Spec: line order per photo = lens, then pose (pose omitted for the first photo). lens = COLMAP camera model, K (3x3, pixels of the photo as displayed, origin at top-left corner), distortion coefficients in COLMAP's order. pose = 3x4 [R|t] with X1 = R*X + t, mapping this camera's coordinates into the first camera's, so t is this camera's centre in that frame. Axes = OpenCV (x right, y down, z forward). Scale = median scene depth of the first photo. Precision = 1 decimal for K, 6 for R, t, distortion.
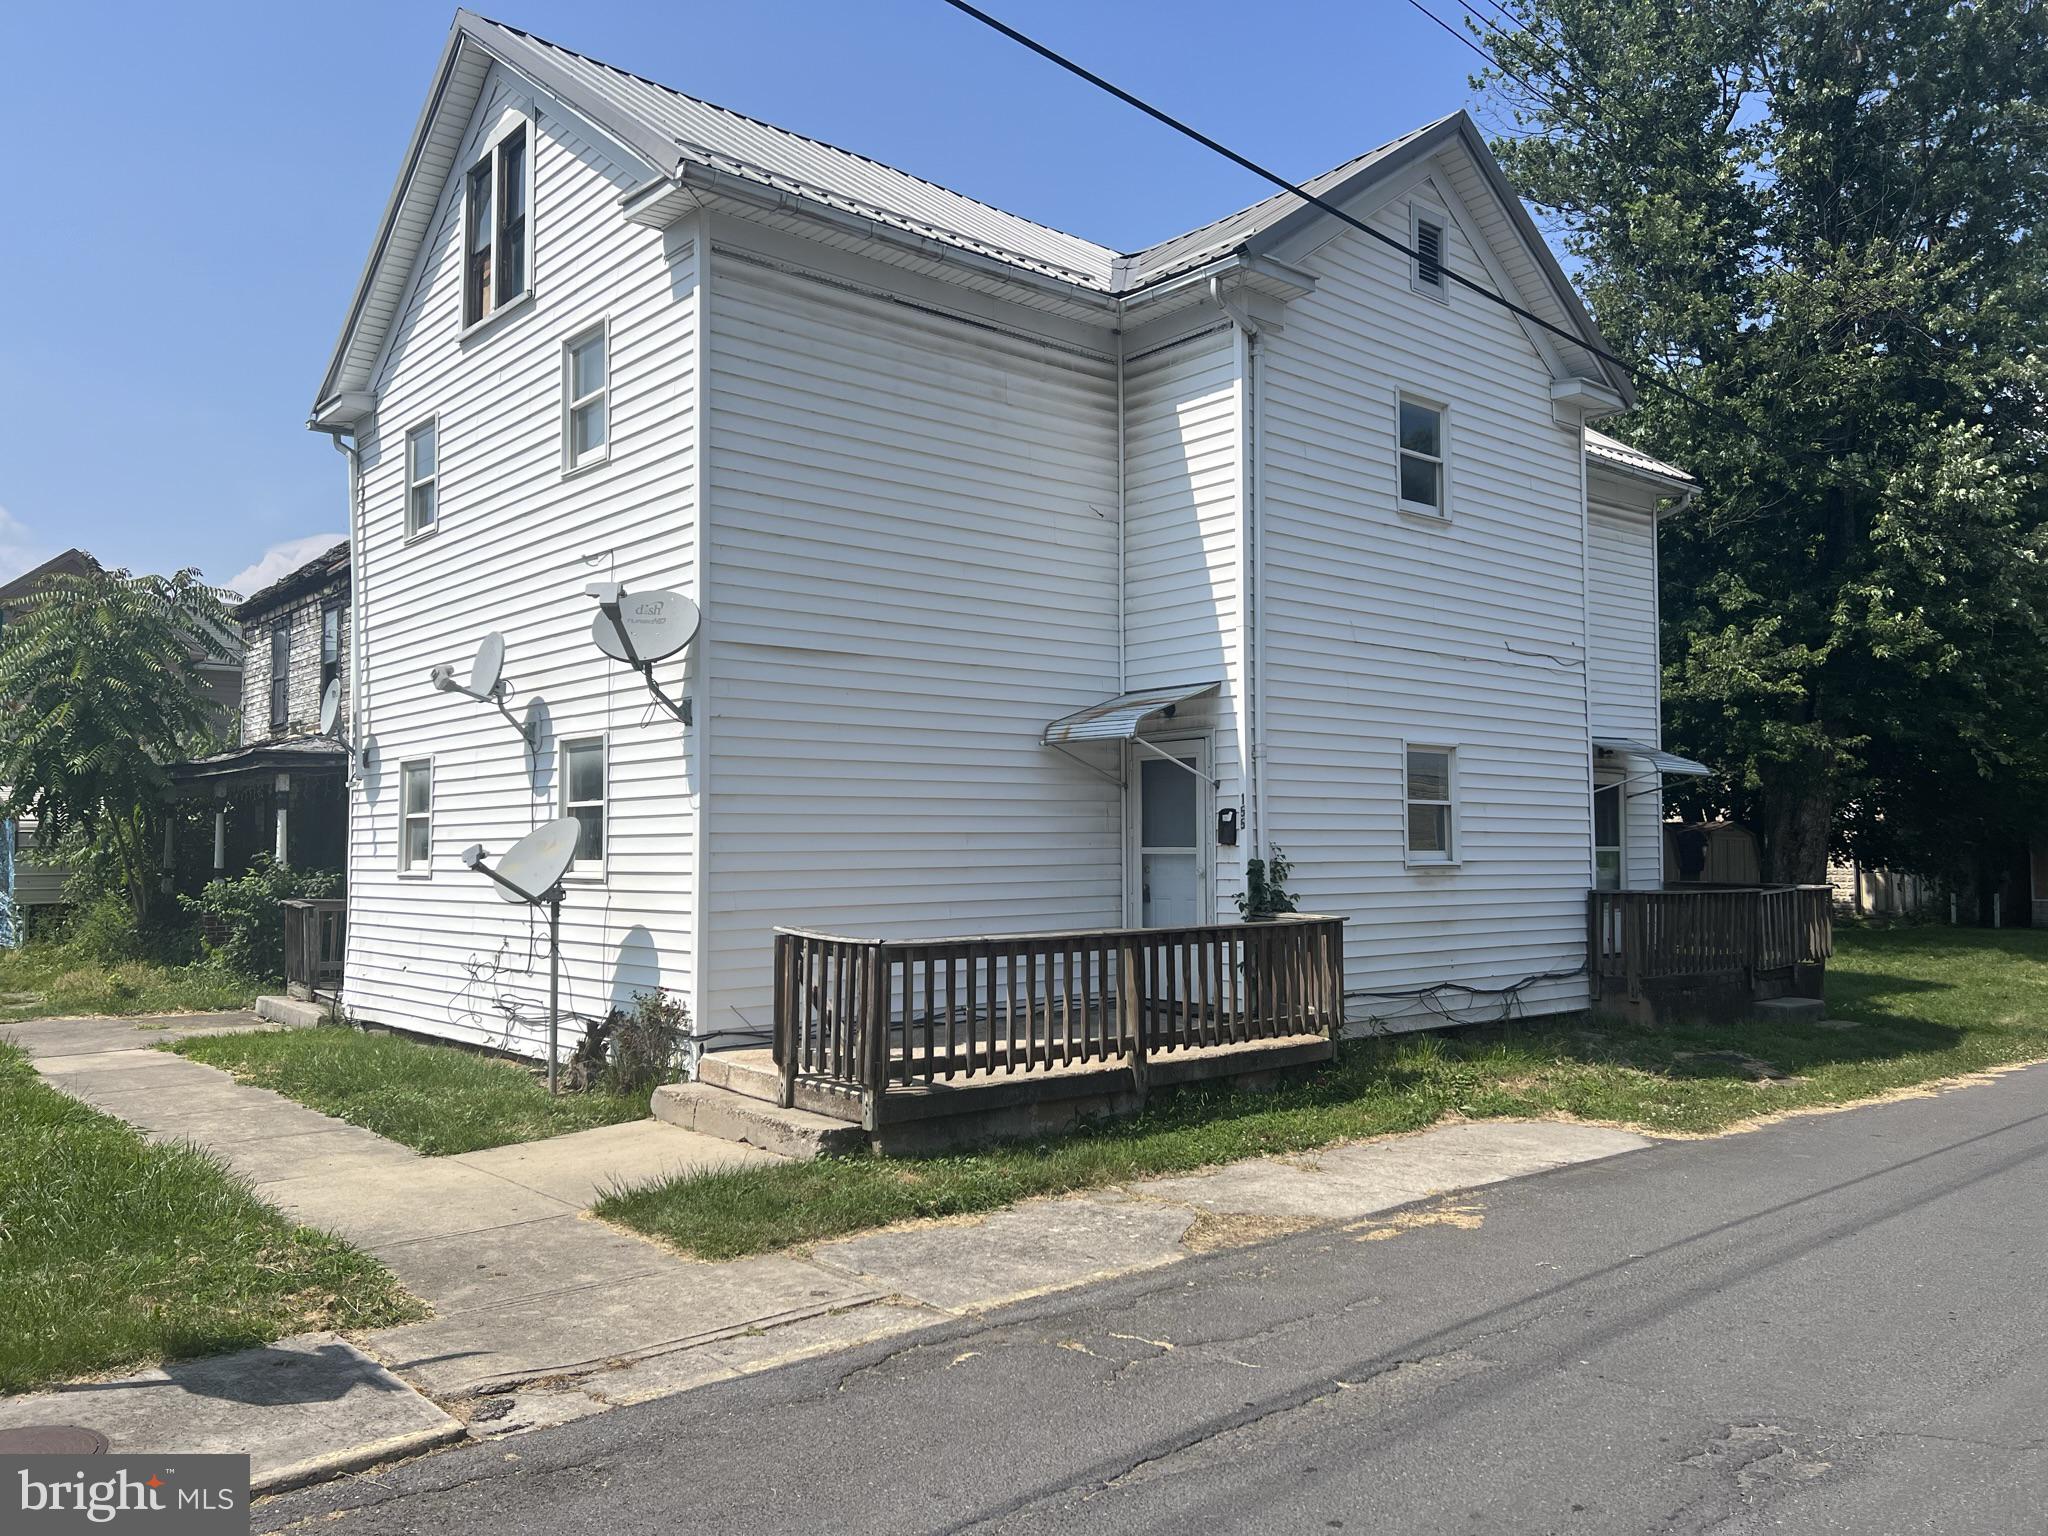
lens RADIAL K [[1542.7, 0, 1022.0], [0, 1542.7, 771.6], [0, 0, 1]] dist [0.040258, -0.006145]
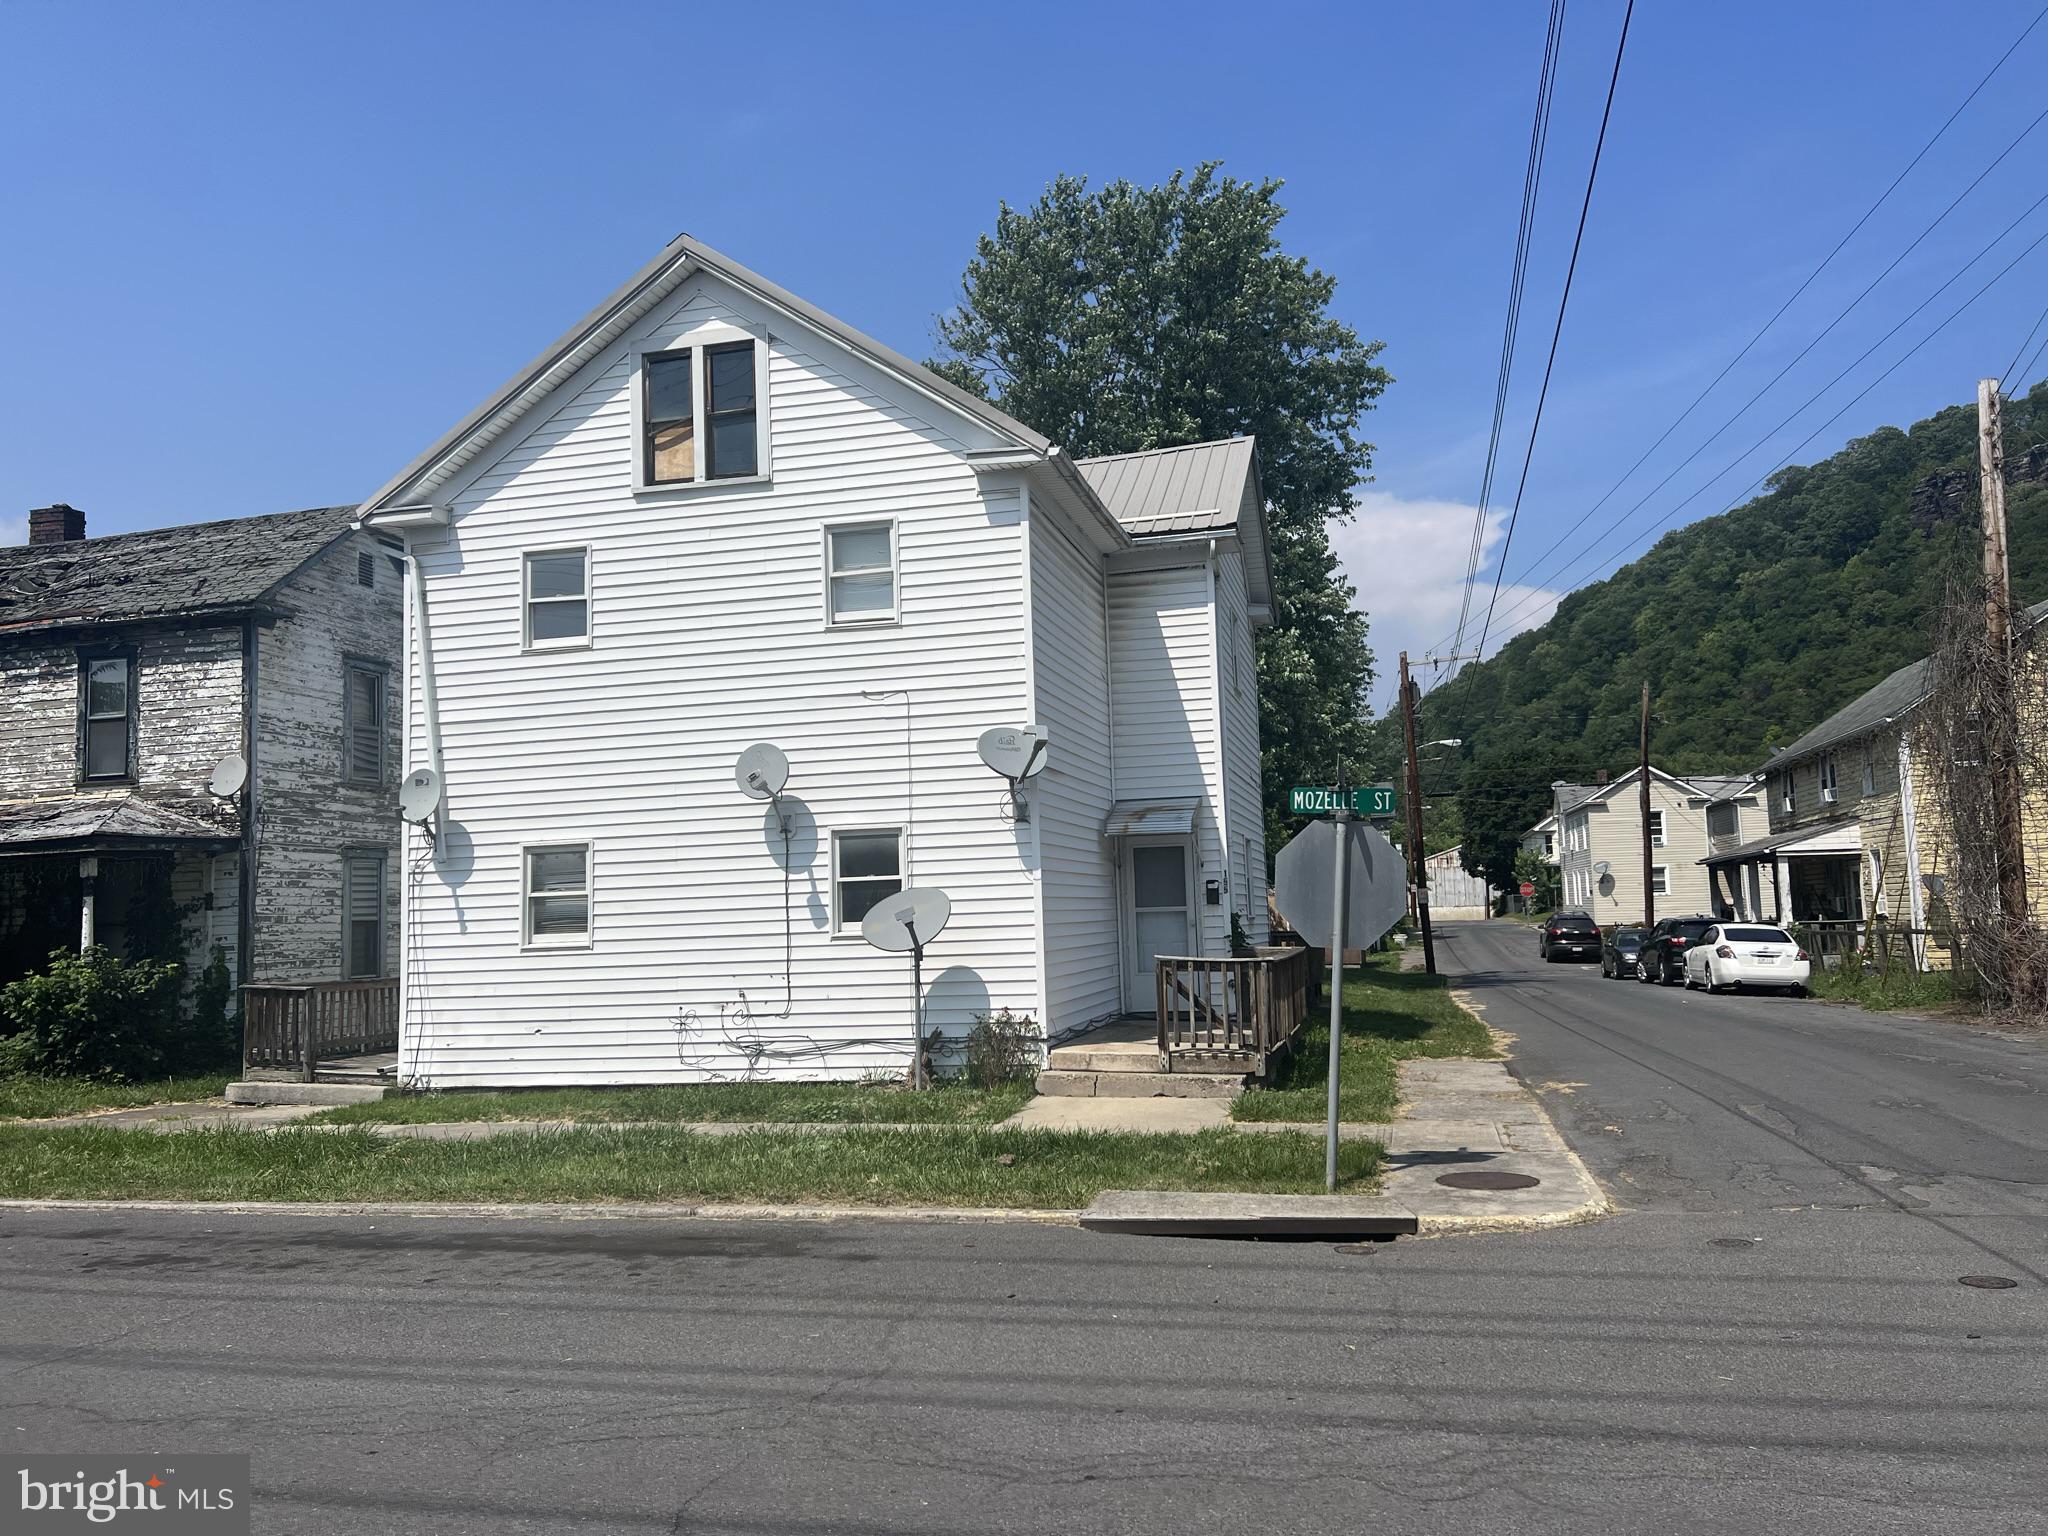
lens RADIAL K [[1542.7, 0, 1070.6], [0, 1542.7, 756.9], [0, 0, 1]] dist [0.040258, -0.006145]
pose [[0.808948, 0.040440, 0.586487, -0.886678], [-0.000931, 0.997718, -0.067511, 0.005564], [-0.587879, 0.054067, 0.807140, -0.159905]]
